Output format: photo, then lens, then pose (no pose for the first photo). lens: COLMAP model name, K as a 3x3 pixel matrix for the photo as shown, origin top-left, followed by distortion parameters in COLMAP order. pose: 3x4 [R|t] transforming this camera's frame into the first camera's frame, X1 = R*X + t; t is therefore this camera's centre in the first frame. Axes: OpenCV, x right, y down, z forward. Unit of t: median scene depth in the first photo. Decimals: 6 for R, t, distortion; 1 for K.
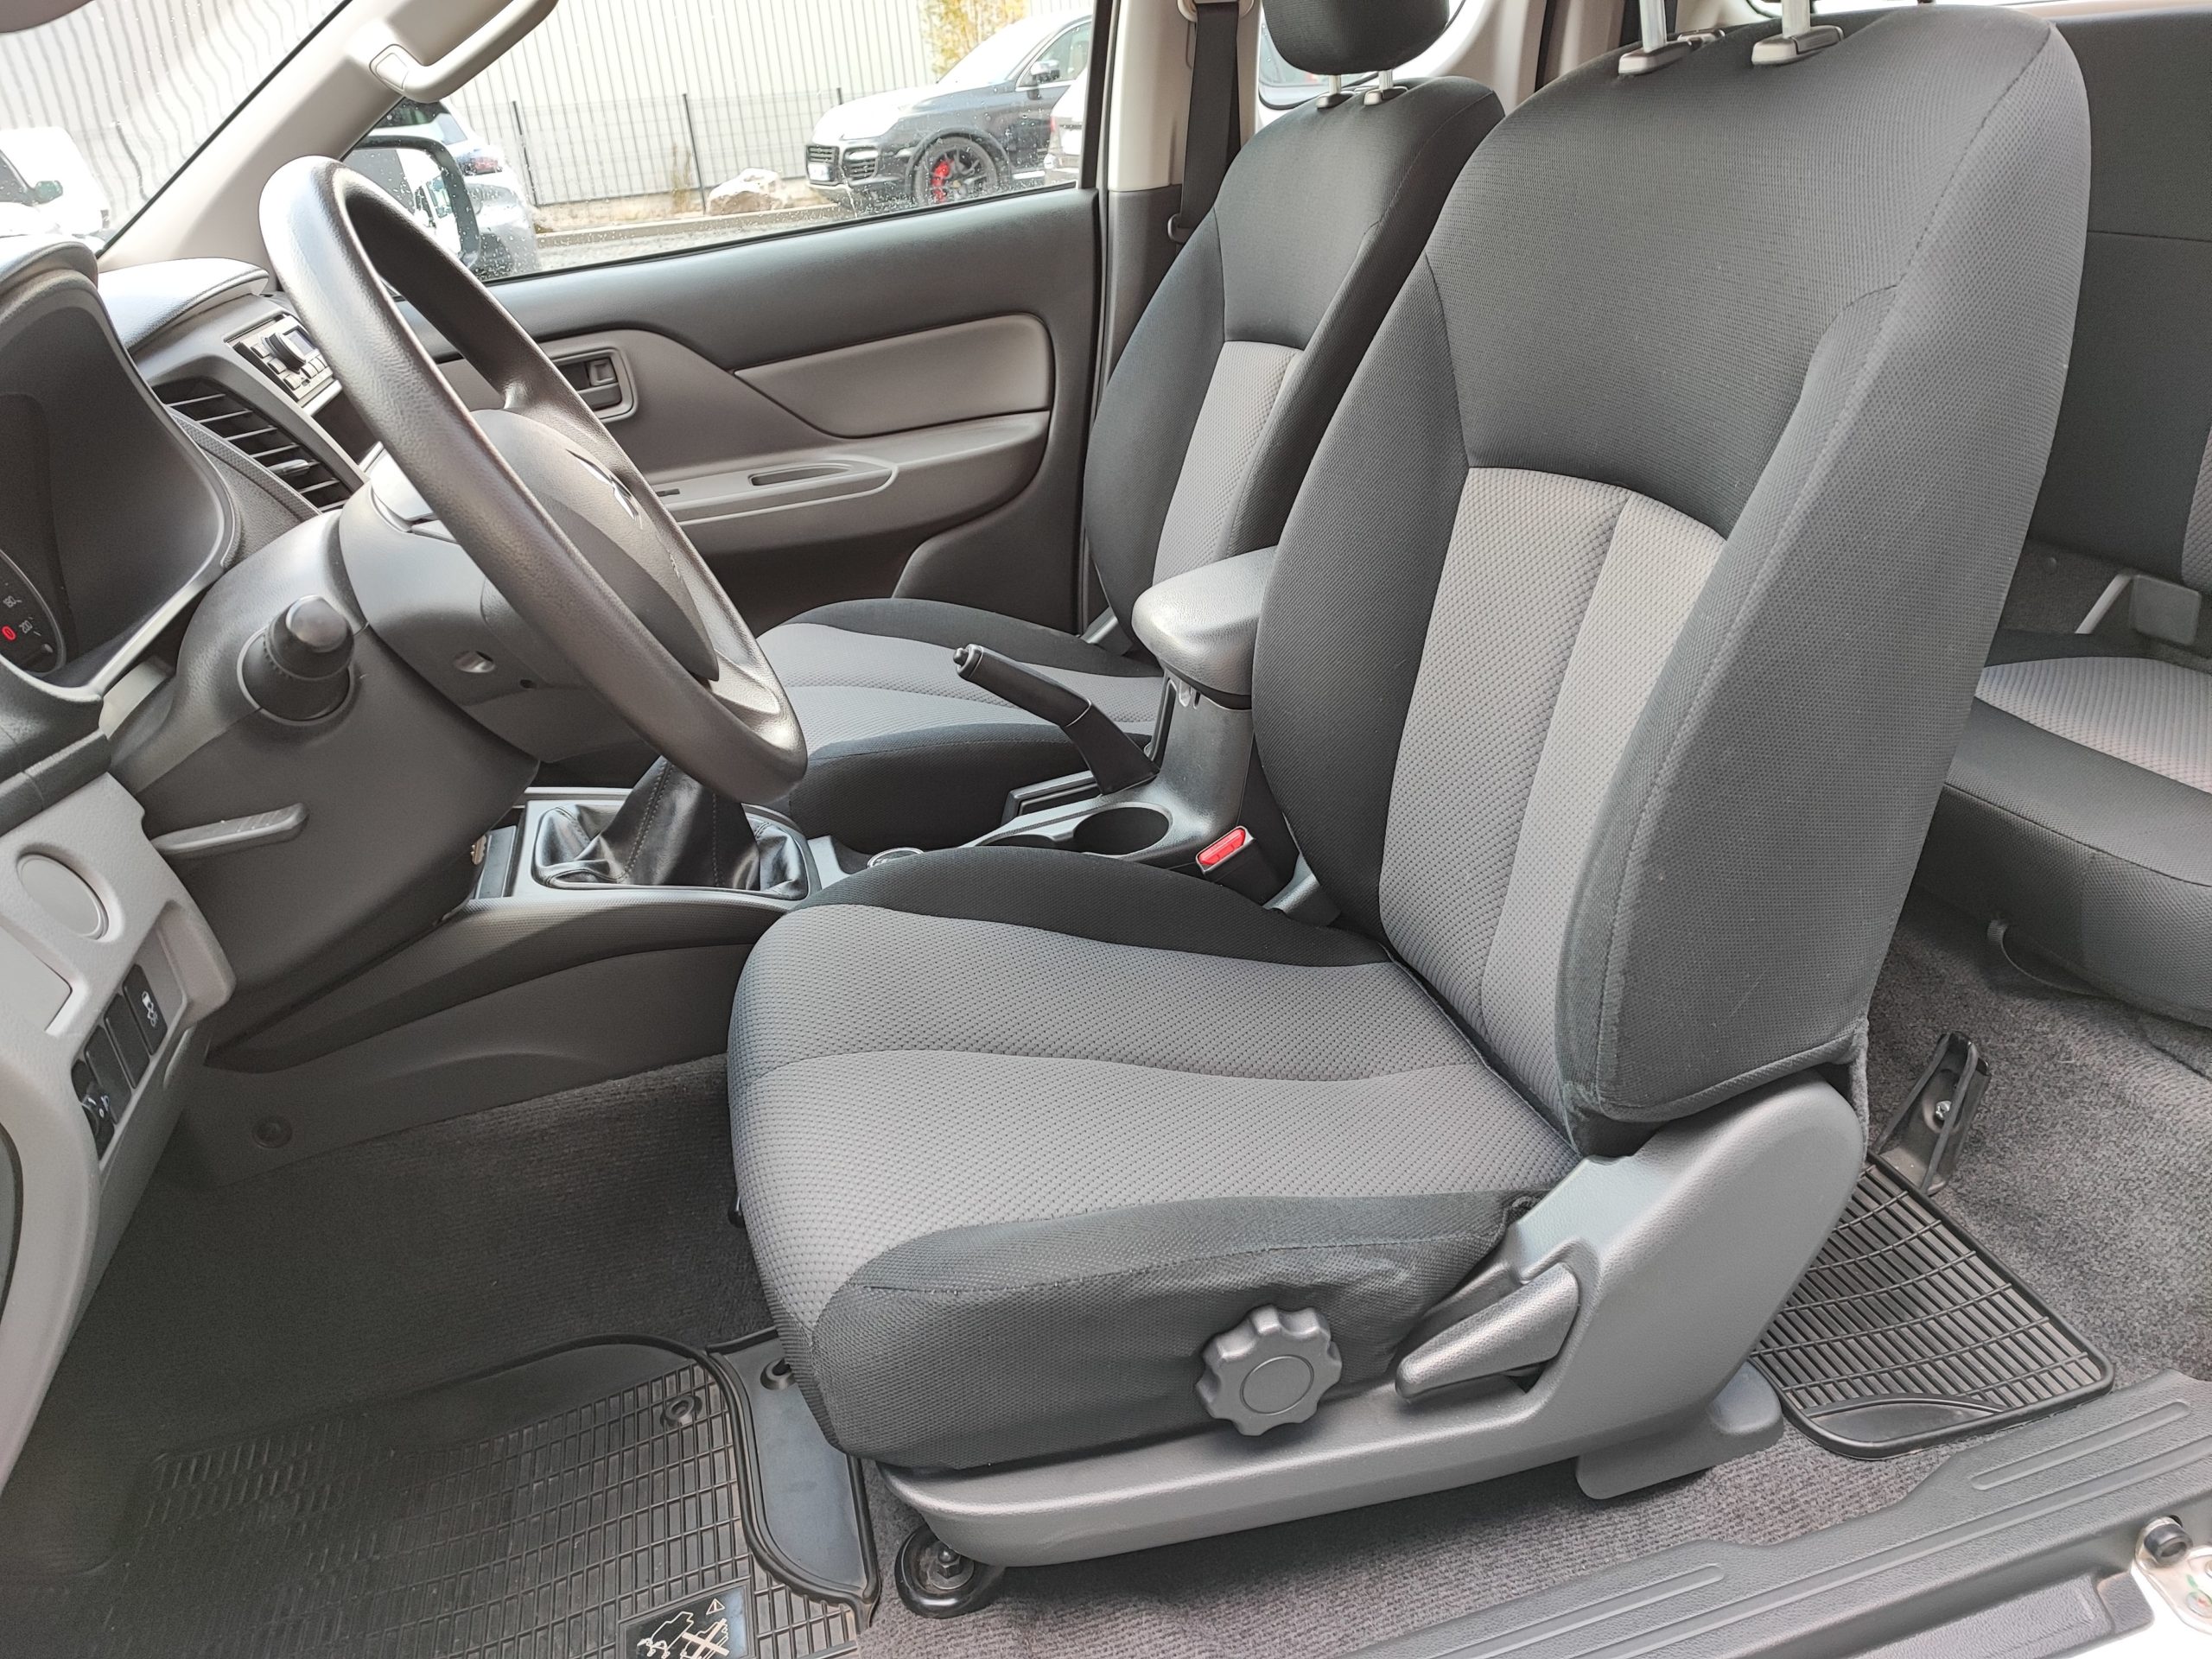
lens RADIAL K [[1592.4, 0, 1106.0], [0, 1592.4, 829.5], [0, 0, 1]] dist [0.031941, -0.021853]
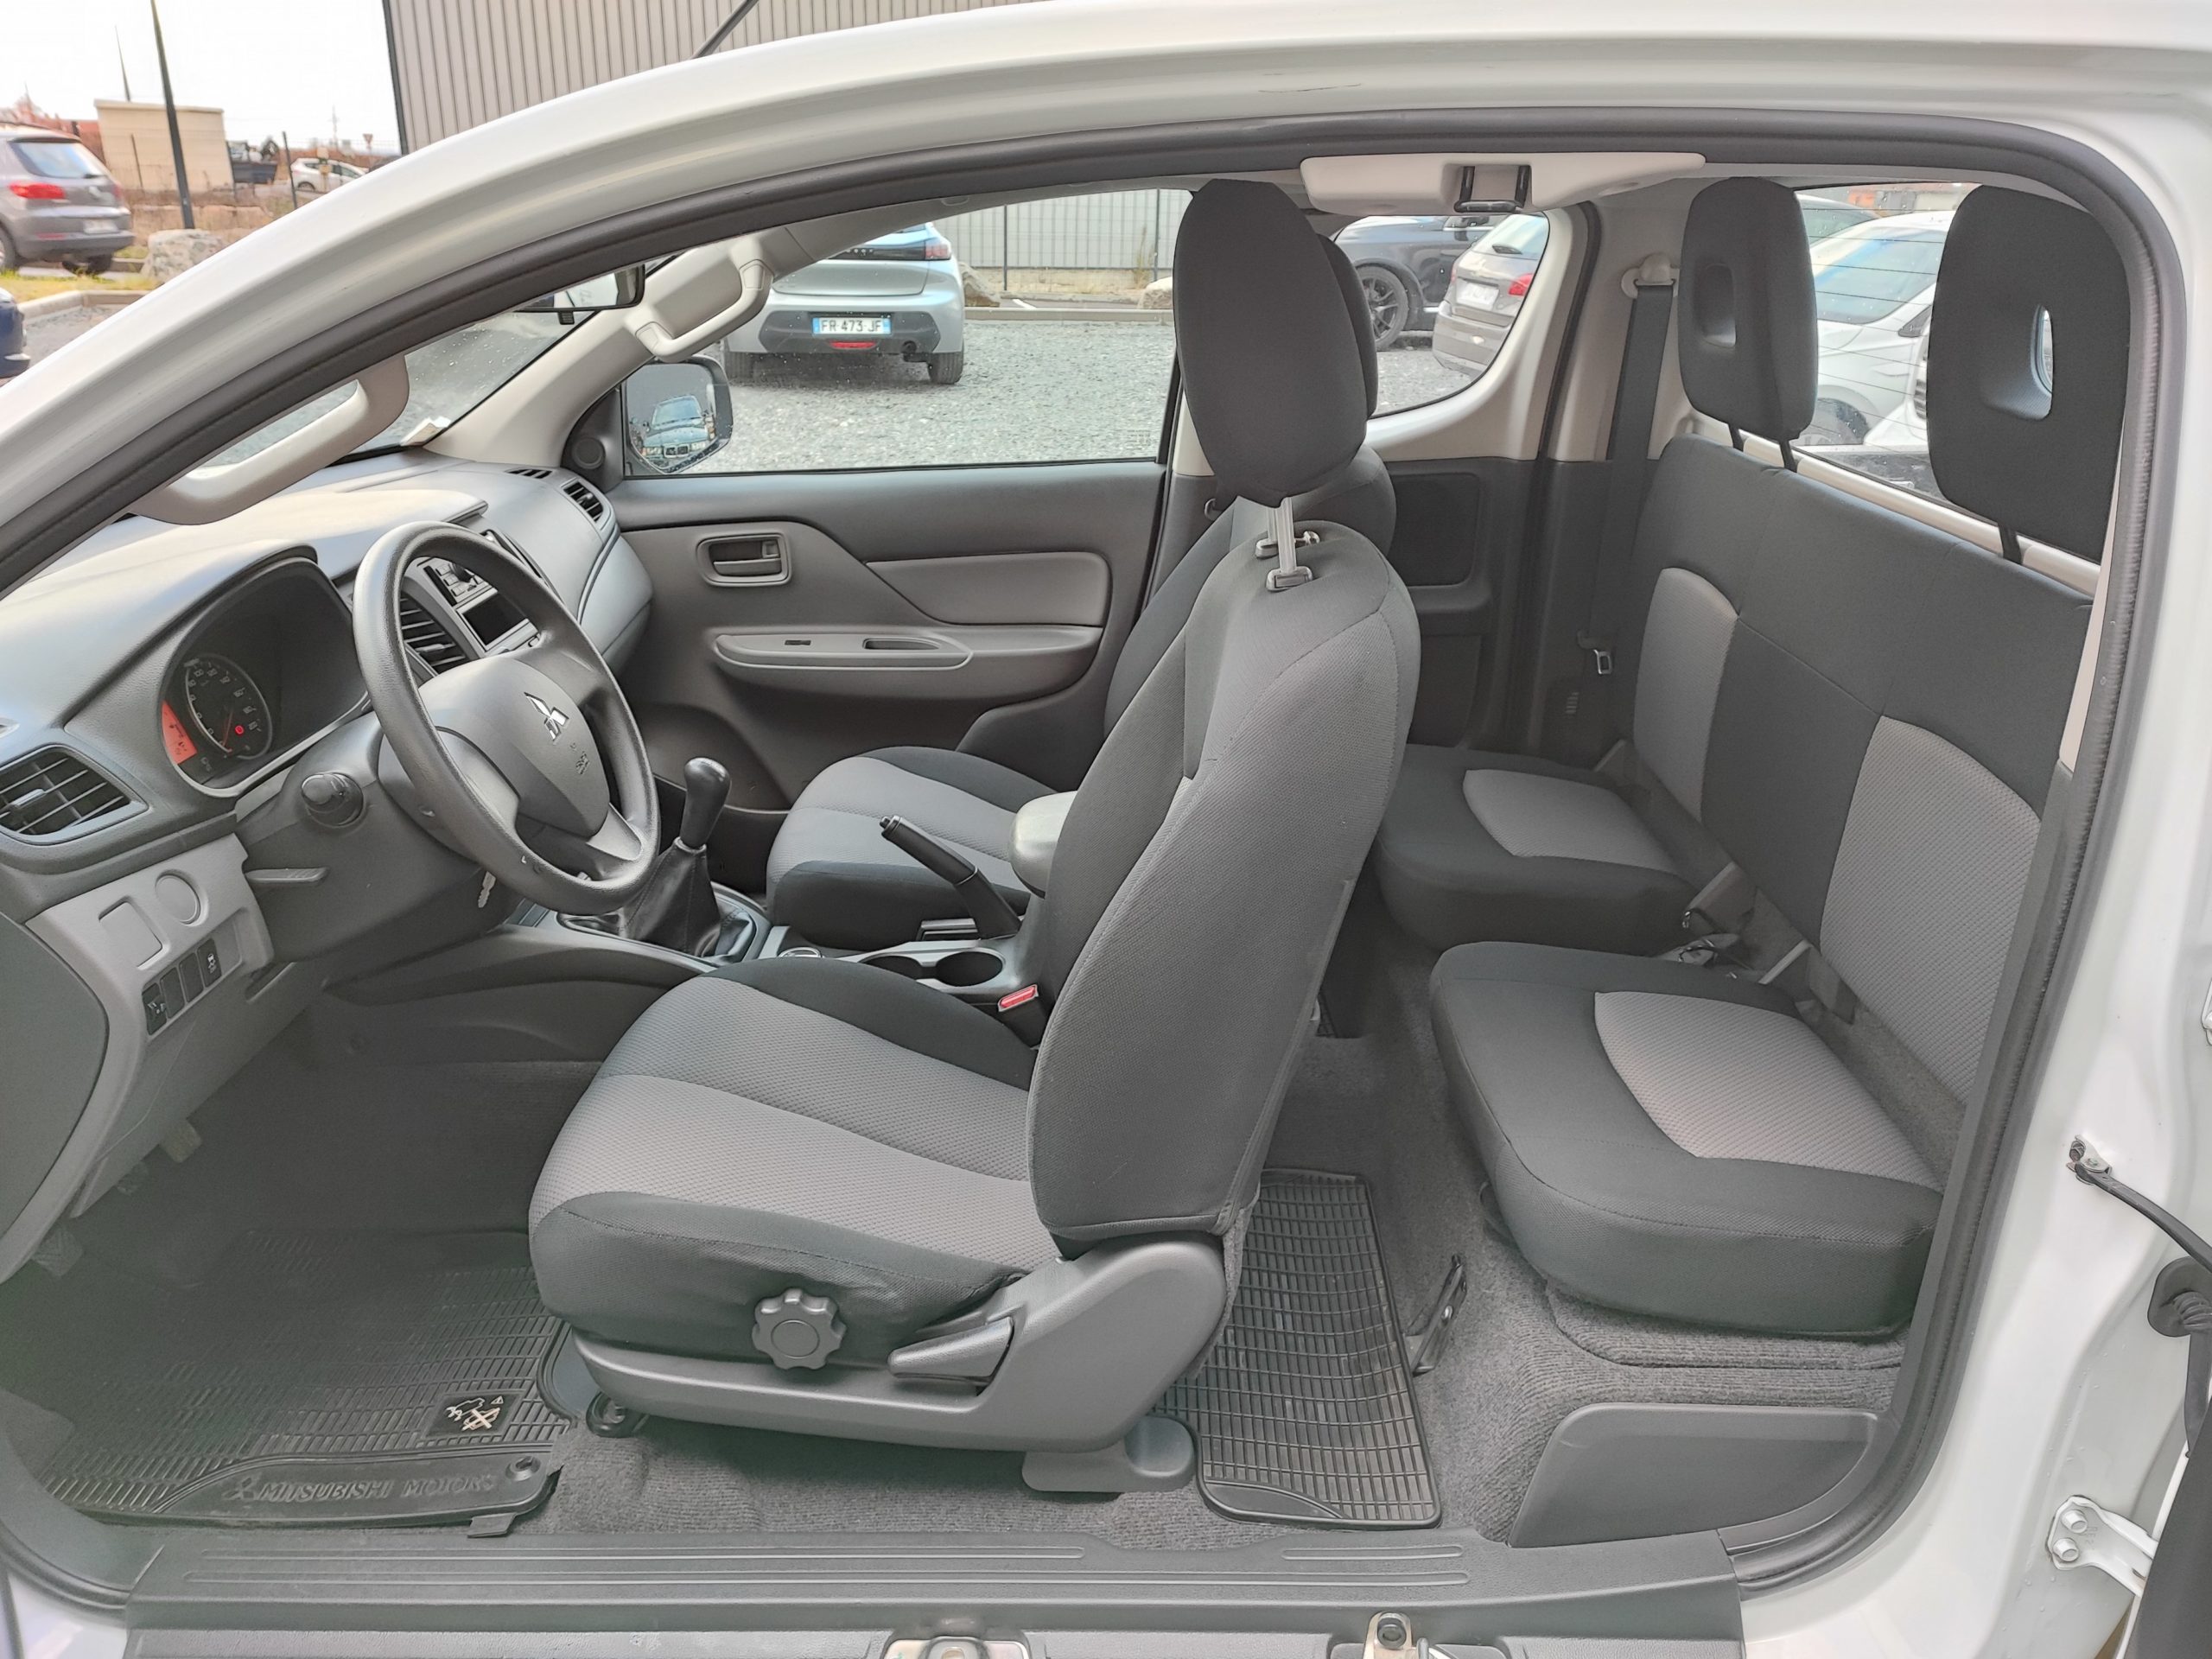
lens RADIAL K [[1592.4, 0, 1106.0], [0, 1592.4, 829.5], [0, 0, 1]] dist [0.031941, -0.021853]
pose [[0.955854, 0.197673, -0.217413, 0.533443], [-0.207915, 0.977826, -0.025052, -0.143627], [0.207640, 0.069149, 0.975758, -0.434439]]
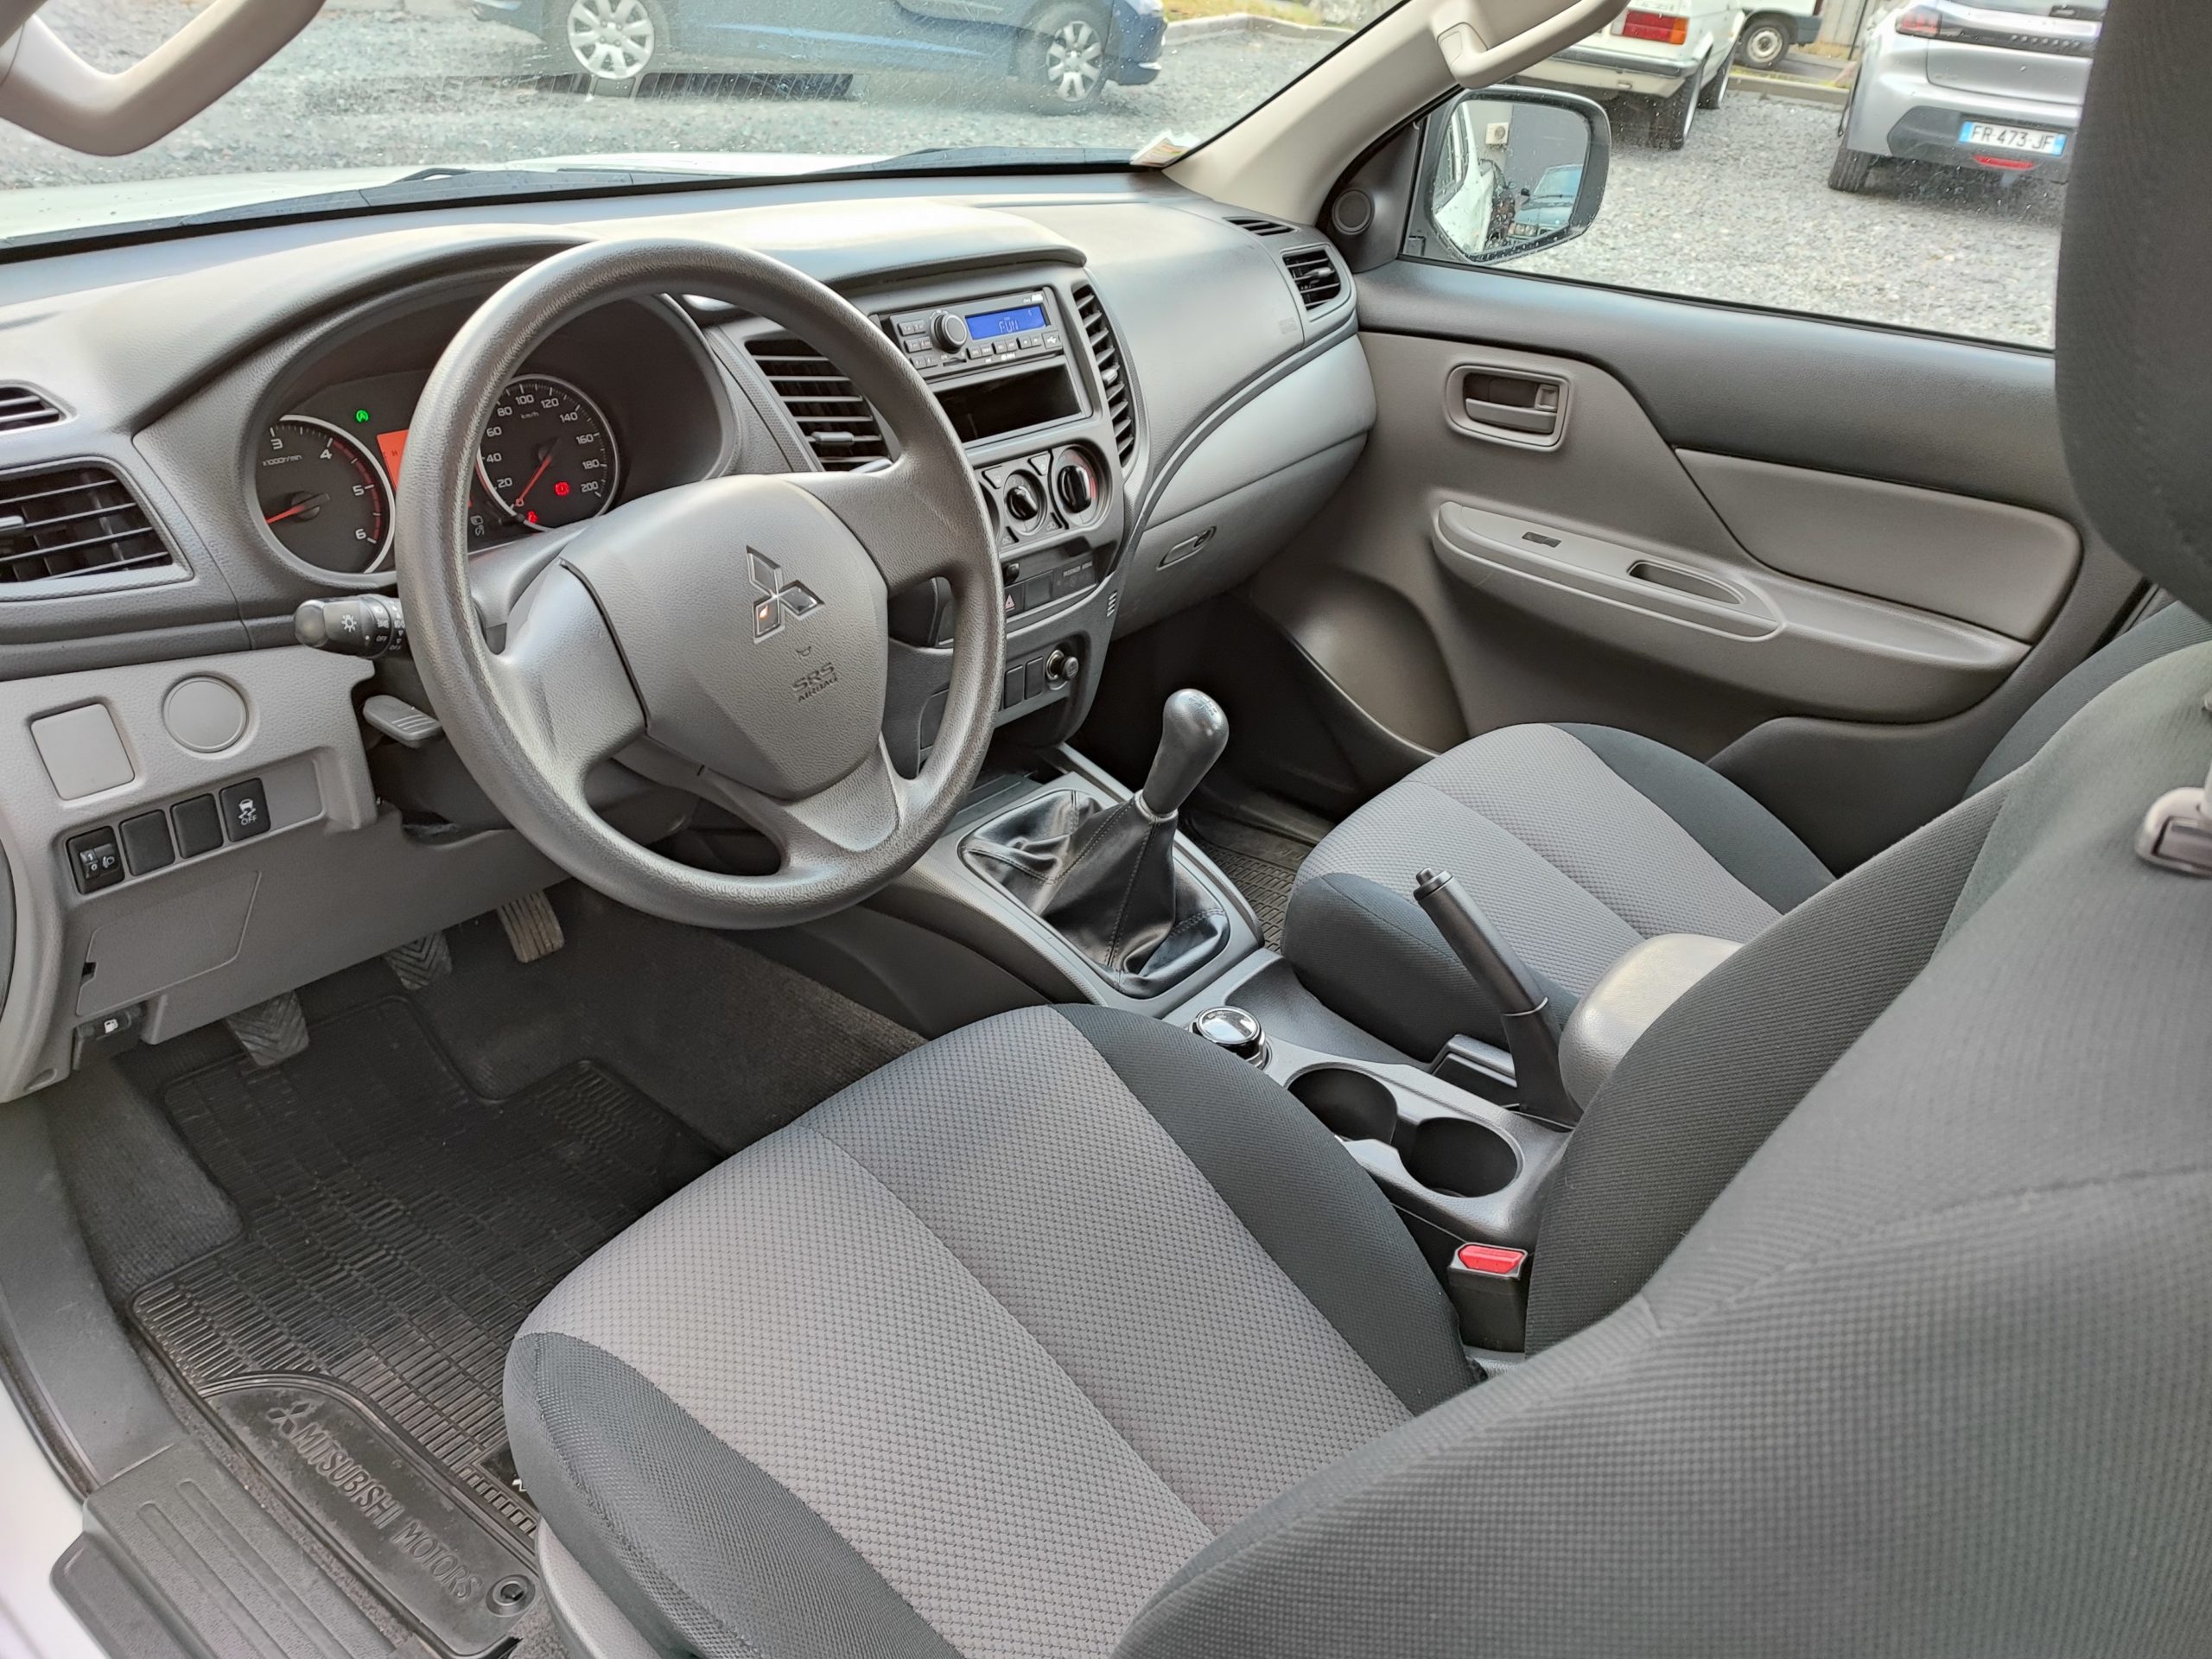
lens RADIAL K [[1608.3, 0, 1106.0], [0, 1608.3, 829.5], [0, 0, 1]] dist [0.067569, -0.074293]
pose [[0.584406, 0.522537, -0.620826, 0.451706], [-0.464306, 0.842782, 0.272284, -0.384447], [0.665499, 0.129129, 0.735144, 0.311350]]
